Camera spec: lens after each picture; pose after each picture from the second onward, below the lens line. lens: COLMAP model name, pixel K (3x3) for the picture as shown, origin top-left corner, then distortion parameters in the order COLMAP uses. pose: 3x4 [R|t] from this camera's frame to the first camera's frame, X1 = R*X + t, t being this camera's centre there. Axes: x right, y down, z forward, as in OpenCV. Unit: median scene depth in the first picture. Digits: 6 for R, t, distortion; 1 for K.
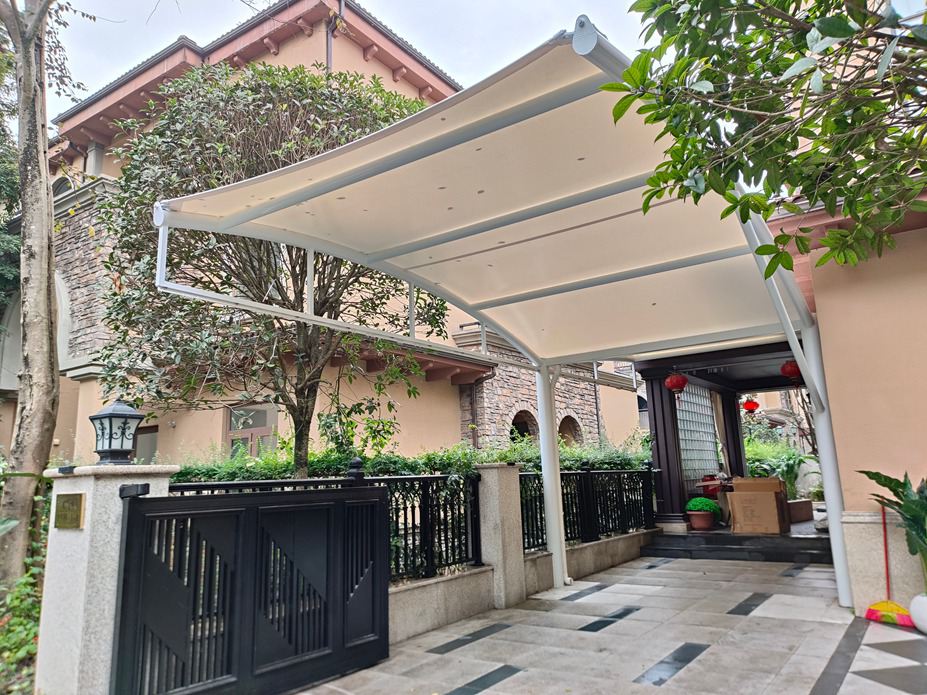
lens RADIAL K [[678.8, 0, 464.3], [0, 678.8, 321.9], [0, 0, 1]] dist [0.056694, -0.045605]
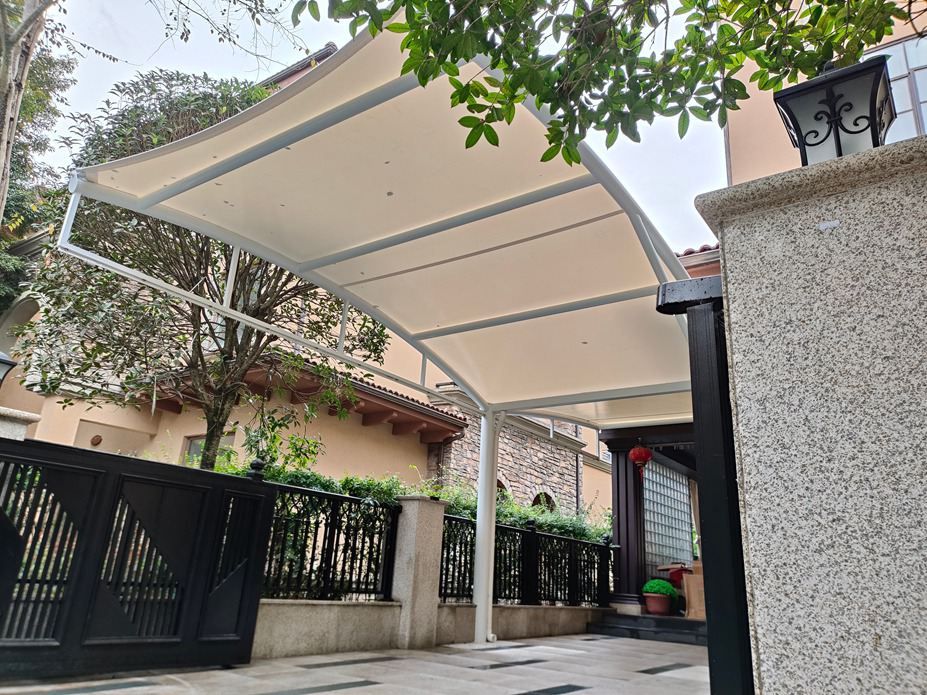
lens RADIAL K [[676.2, 0, 464.6], [0, 676.2, 329.4], [0, 0, 1]] dist [0.058504, -0.054649]
pose [[0.995373, 0.086446, -0.041941, 0.135078], [-0.091142, 0.987661, -0.127356, 0.092168], [0.030414, 0.130589, 0.990970, 0.007119]]
